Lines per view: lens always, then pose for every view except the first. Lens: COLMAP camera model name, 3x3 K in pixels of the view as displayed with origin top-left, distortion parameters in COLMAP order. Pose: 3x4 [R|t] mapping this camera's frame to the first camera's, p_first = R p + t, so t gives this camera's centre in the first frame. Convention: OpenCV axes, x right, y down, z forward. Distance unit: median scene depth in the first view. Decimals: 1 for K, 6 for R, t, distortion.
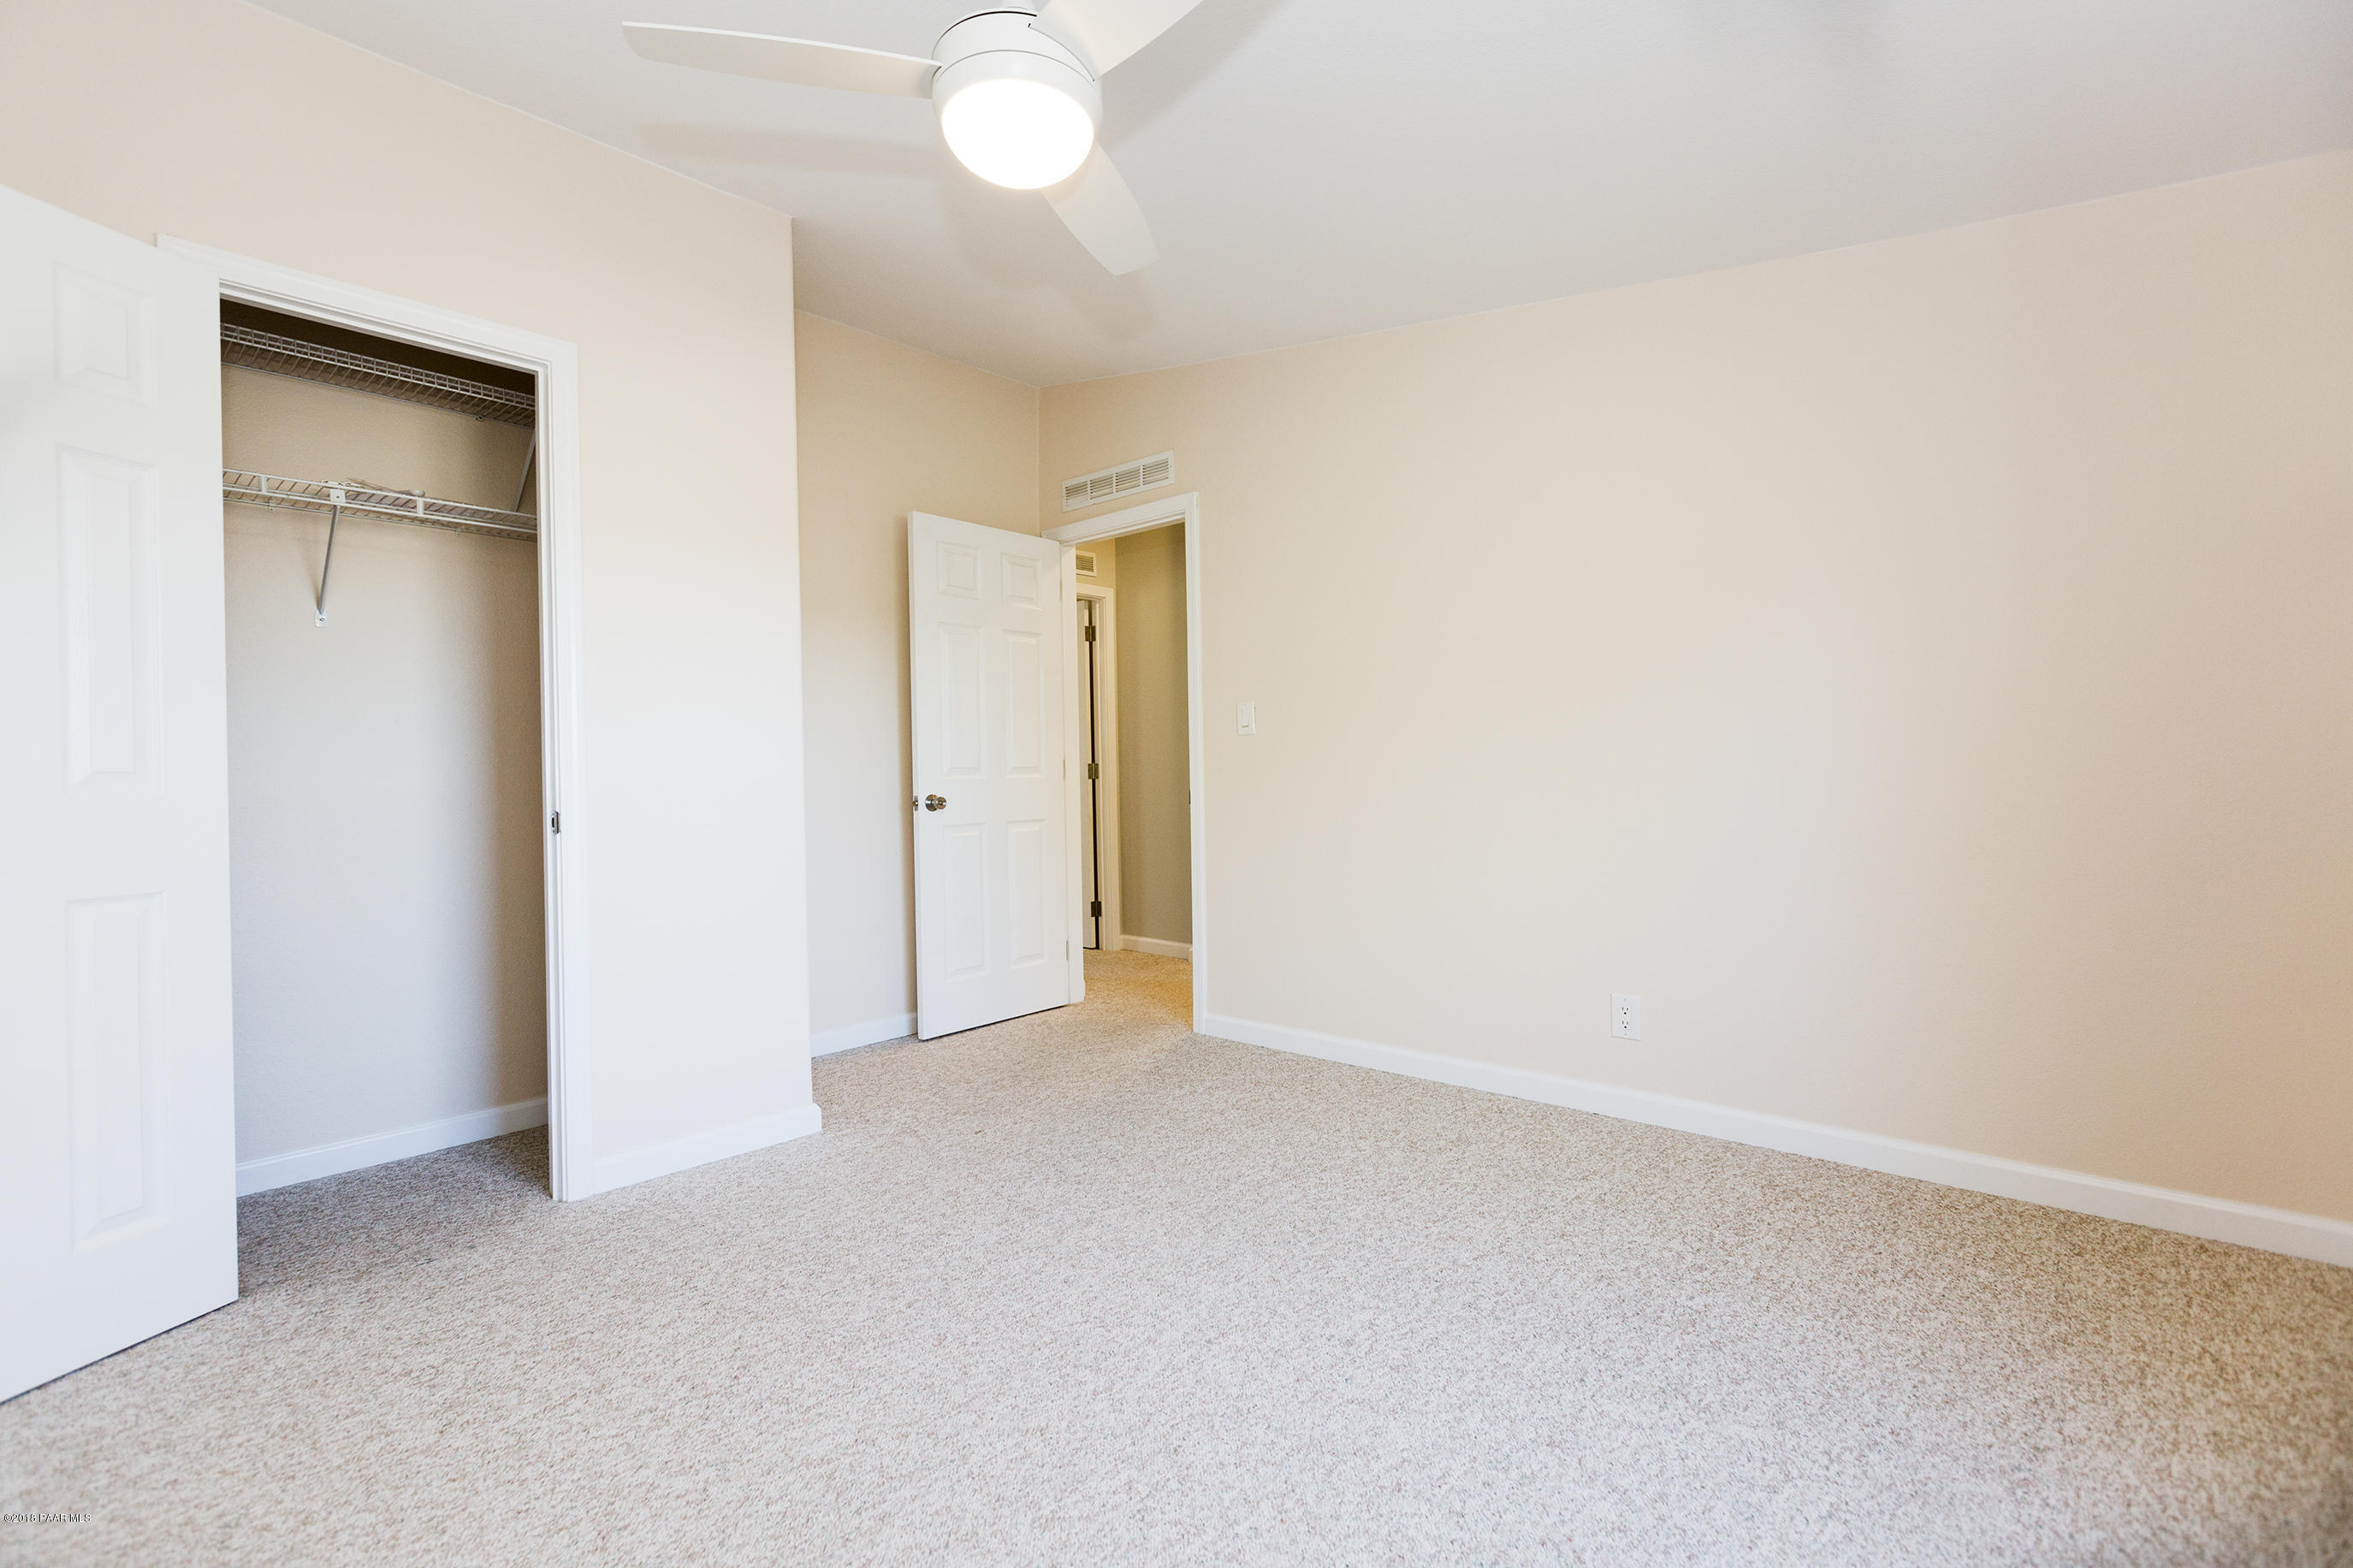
lens RADIAL K [[1056.8, 0, 1168.5], [0, 1056.8, 776.5], [0, 0, 1]] dist [-0.000278, 0.001050]
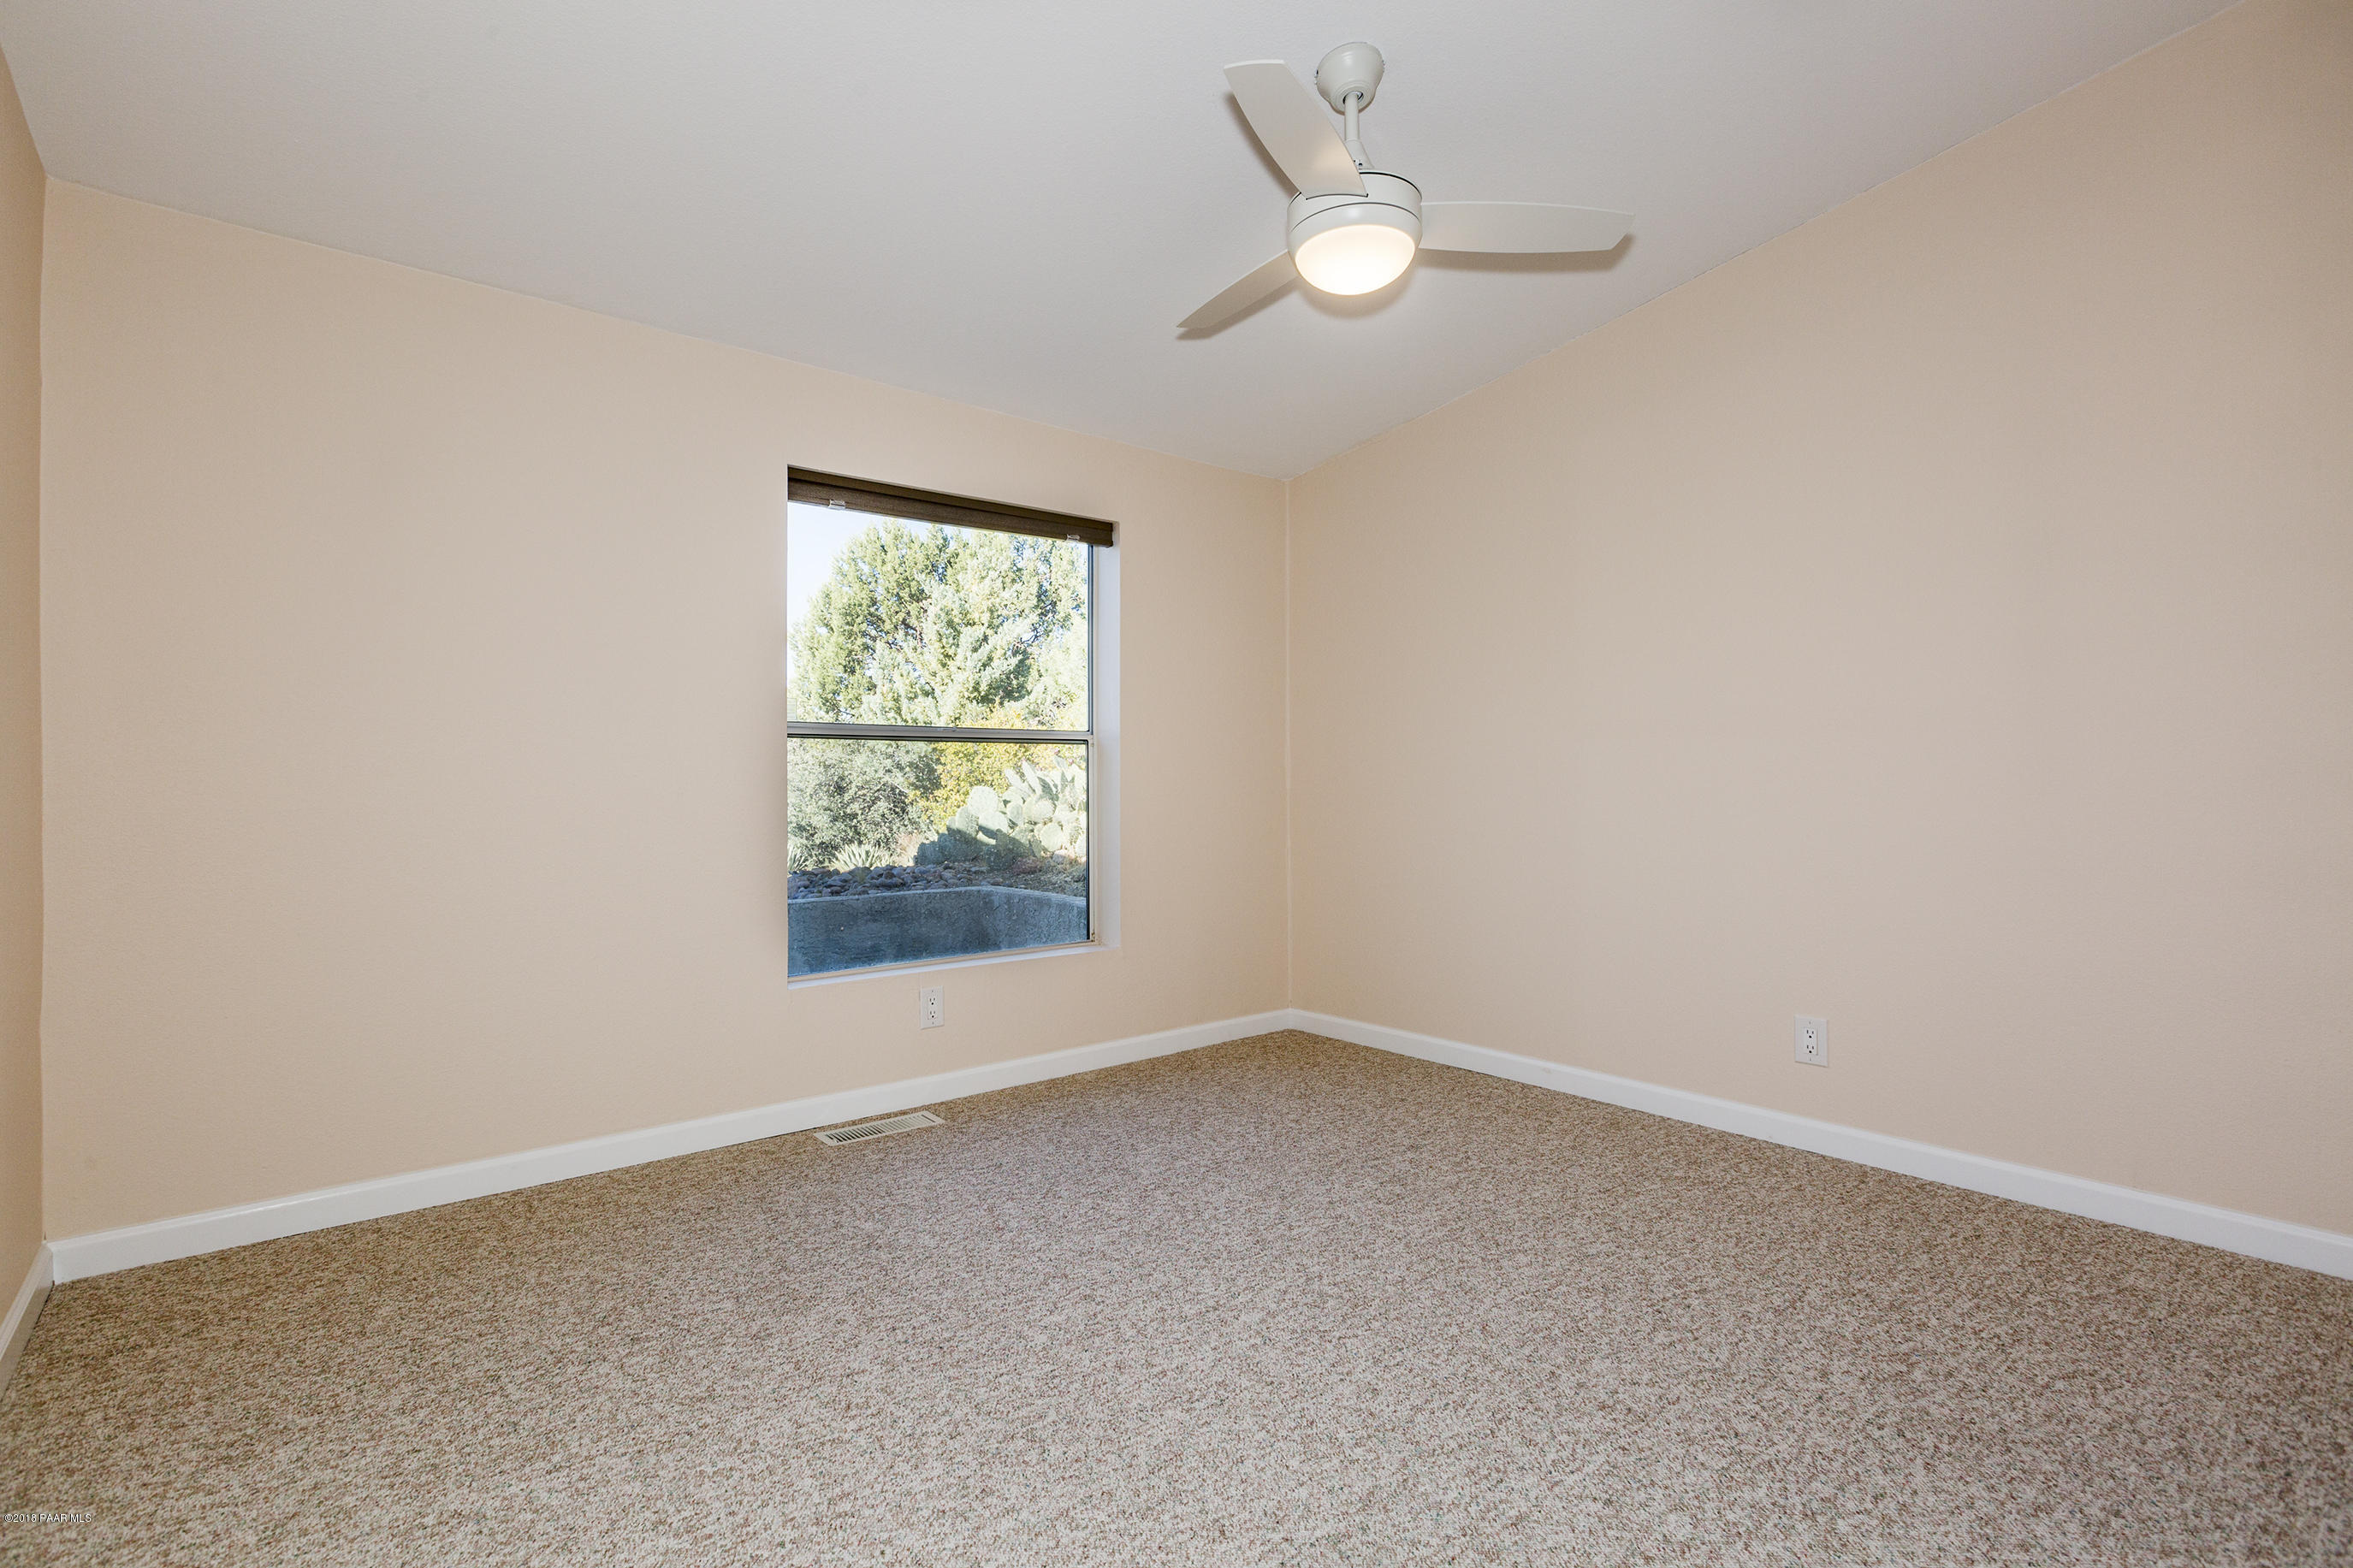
lens RADIAL K [[1122.3, 0, 1174.0], [0, 1122.3, 775.6], [0, 0, 1]] dist [-0.013556, 0.000395]
pose [[-0.991534, 0.024801, 0.127460, -0.074324], [0.023629, 0.999664, -0.010702, 0.021355], [-0.127683, -0.007600, -0.991786, 2.103395]]
